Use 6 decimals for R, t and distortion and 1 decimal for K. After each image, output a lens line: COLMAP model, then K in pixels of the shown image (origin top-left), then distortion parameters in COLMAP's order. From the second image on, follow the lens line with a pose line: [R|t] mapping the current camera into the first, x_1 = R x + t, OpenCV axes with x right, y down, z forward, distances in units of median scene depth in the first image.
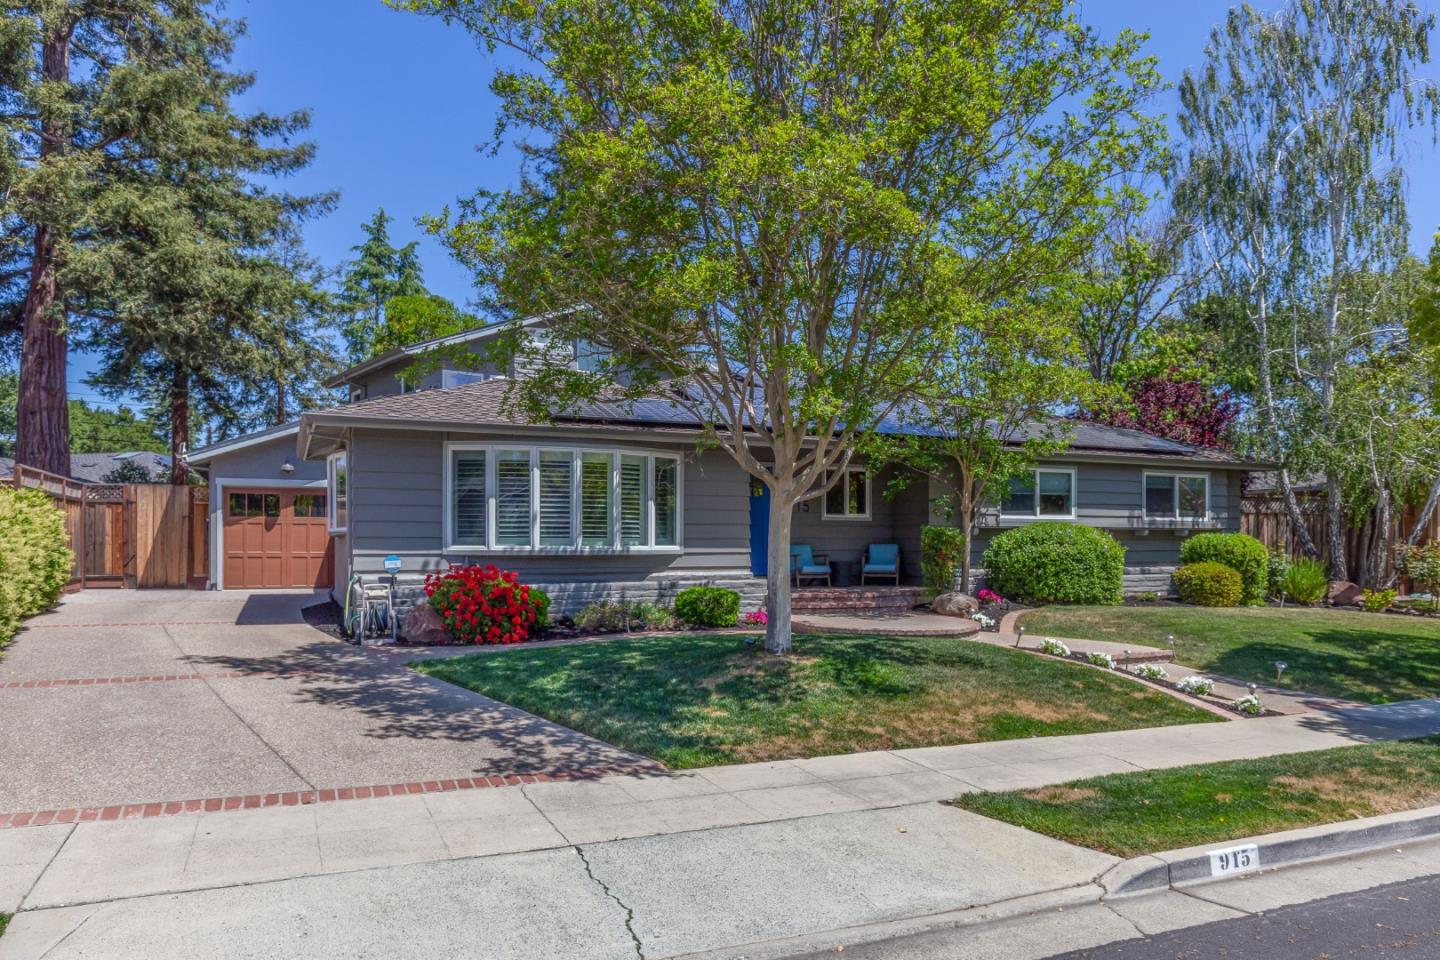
lens RADIAL K [[969.0, 0, 716.2], [0, 969.0, 479.4], [0, 0, 1]] dist [-0.002085, 0.003913]
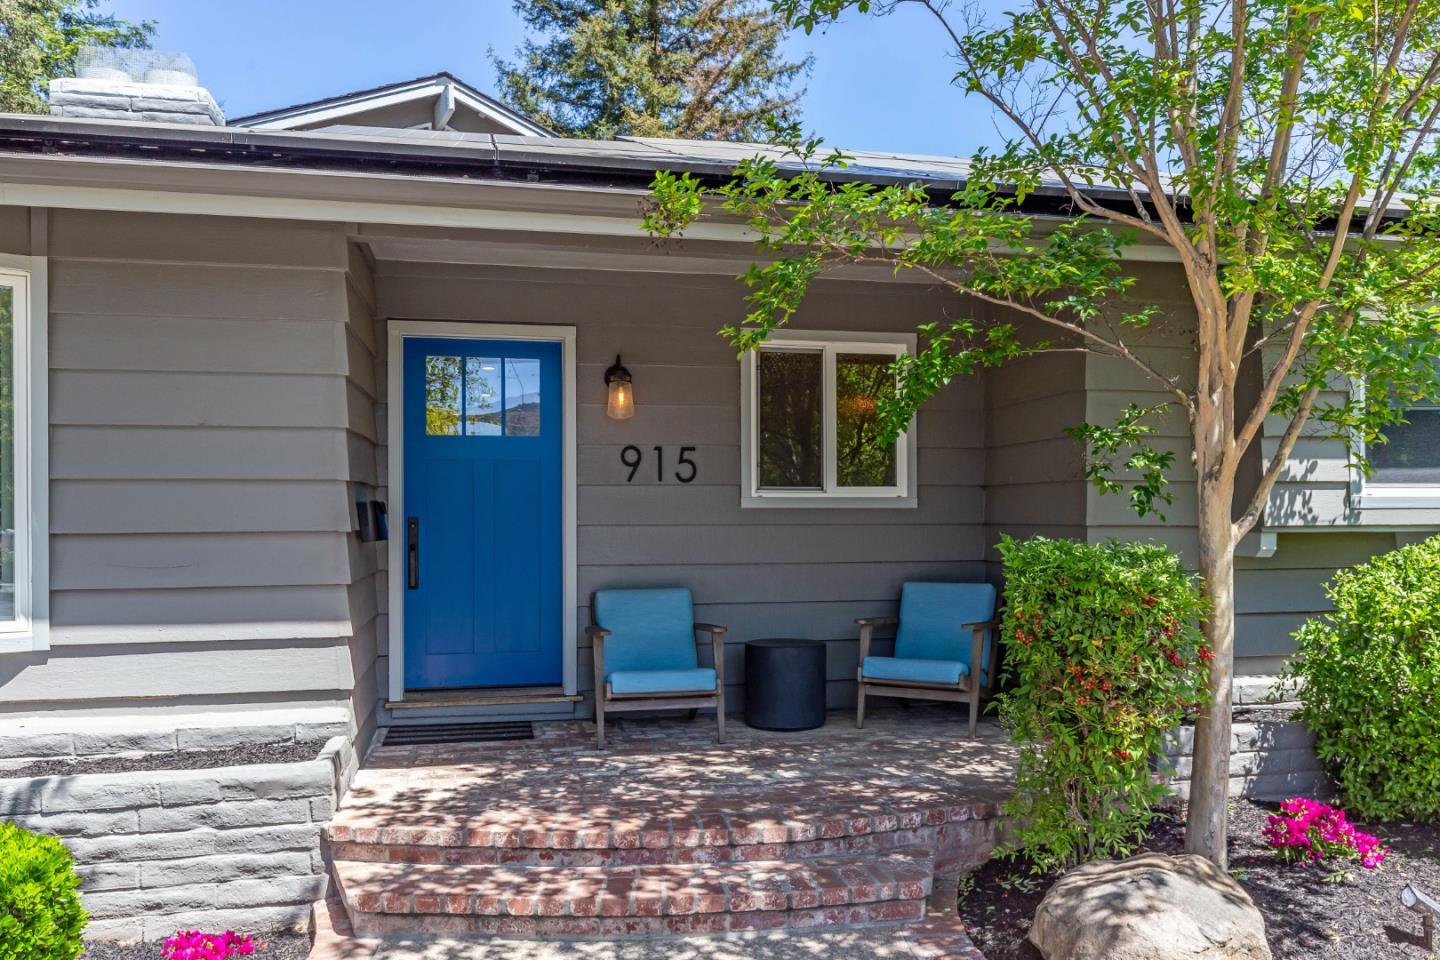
lens RADIAL K [[1103.1, 0, 709.5], [0, 1103.1, 480.5], [0, 0, 1]] dist [0.002179, 0.003471]
pose [[0.976722, -0.014018, -0.214052, 0.190149], [0.021001, 0.999318, 0.030384, 0.023641], [0.213480, -0.034173, 0.976350, 0.694358]]
